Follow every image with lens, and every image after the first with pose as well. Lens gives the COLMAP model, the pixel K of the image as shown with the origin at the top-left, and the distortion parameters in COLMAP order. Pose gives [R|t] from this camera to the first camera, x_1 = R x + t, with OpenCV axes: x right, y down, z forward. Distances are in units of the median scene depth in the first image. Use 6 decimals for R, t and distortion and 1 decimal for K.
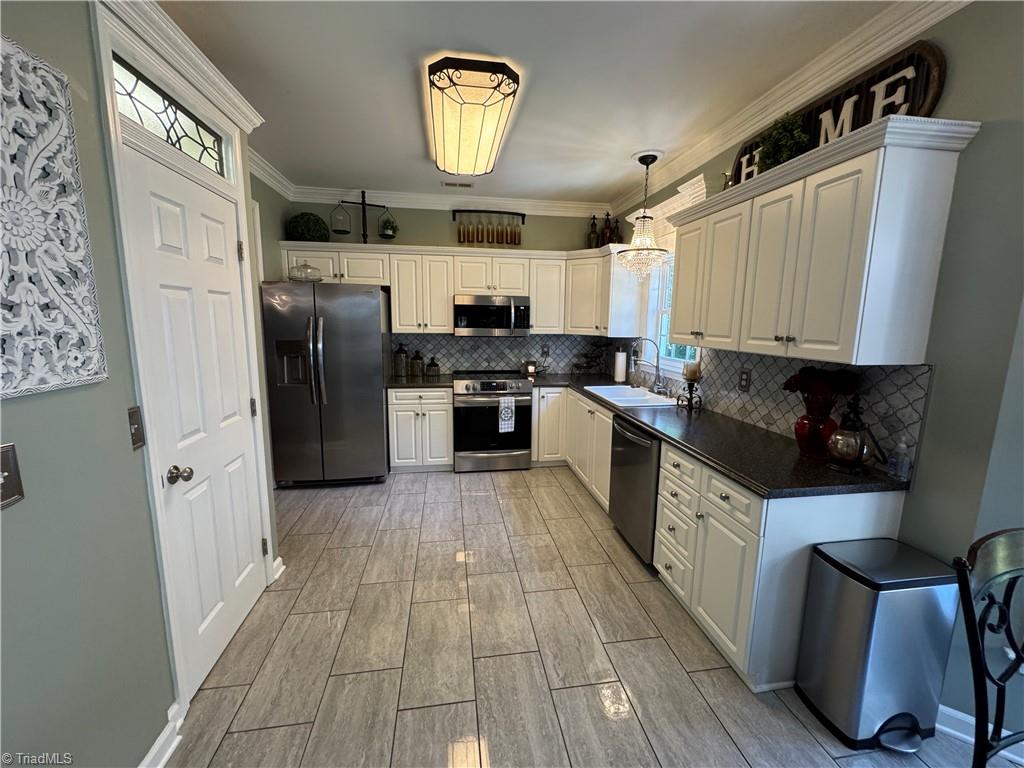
lens RADIAL K [[406.1, 0, 511.0], [0, 406.1, 381.4], [0, 0, 1]] dist [0.000151, 0.000382]
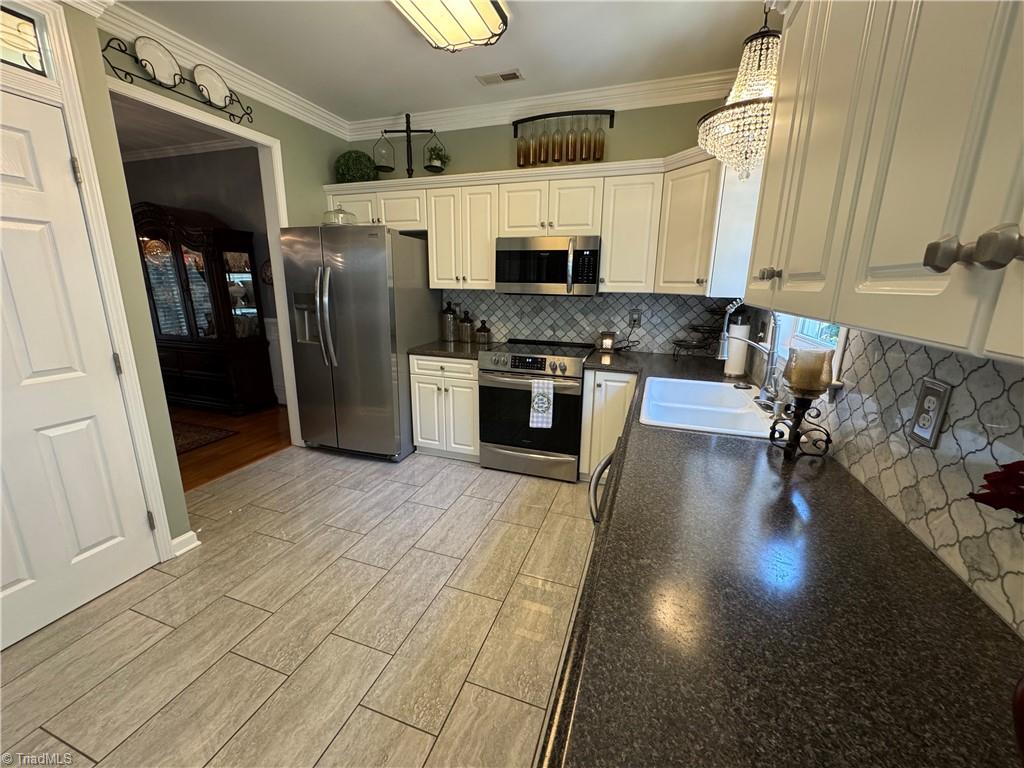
lens RADIAL K [[406.1, 0, 511.0], [0, 406.1, 381.4], [0, 0, 1]] dist [0.000151, 0.000382]
pose [[0.883322, 0.111015, -0.455432, 0.281965], [-0.074634, 0.992466, 0.097167, -0.025396], [0.462788, -0.051839, 0.884952, 0.361148]]
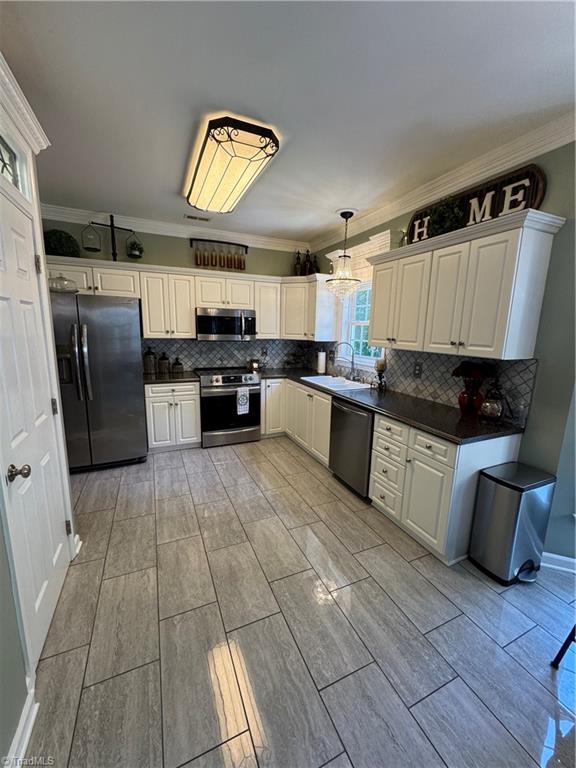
lens RADIAL K [[304.6, 0, 288.0], [0, 304.6, 384.0], [0, 0, 1]] dist [0.000151, 0.000382]
pose [[0.964315, -0.038565, 0.261935, -0.134002], [0.029267, 0.998799, 0.039305, -0.006876], [-0.263136, -0.030237, 0.964285, 0.014648]]
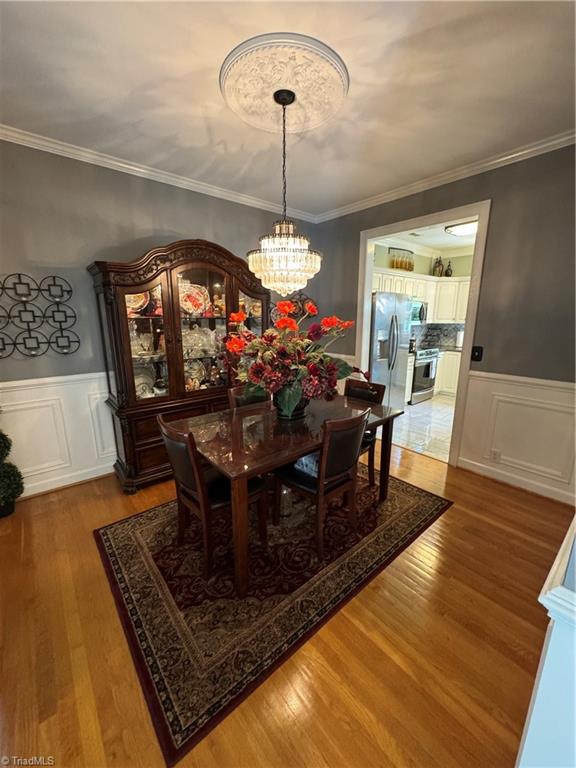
lens RADIAL K [[304.6, 0, 288.0], [0, 304.6, 384.0], [0, 0, 1]] dist [0.000151, 0.000382]
pose [[0.852956, -0.127554, 0.506158, -1.340443], [0.088446, 0.990979, 0.100686, -0.046677], [-0.514435, -0.041113, 0.856543, 0.175854]]
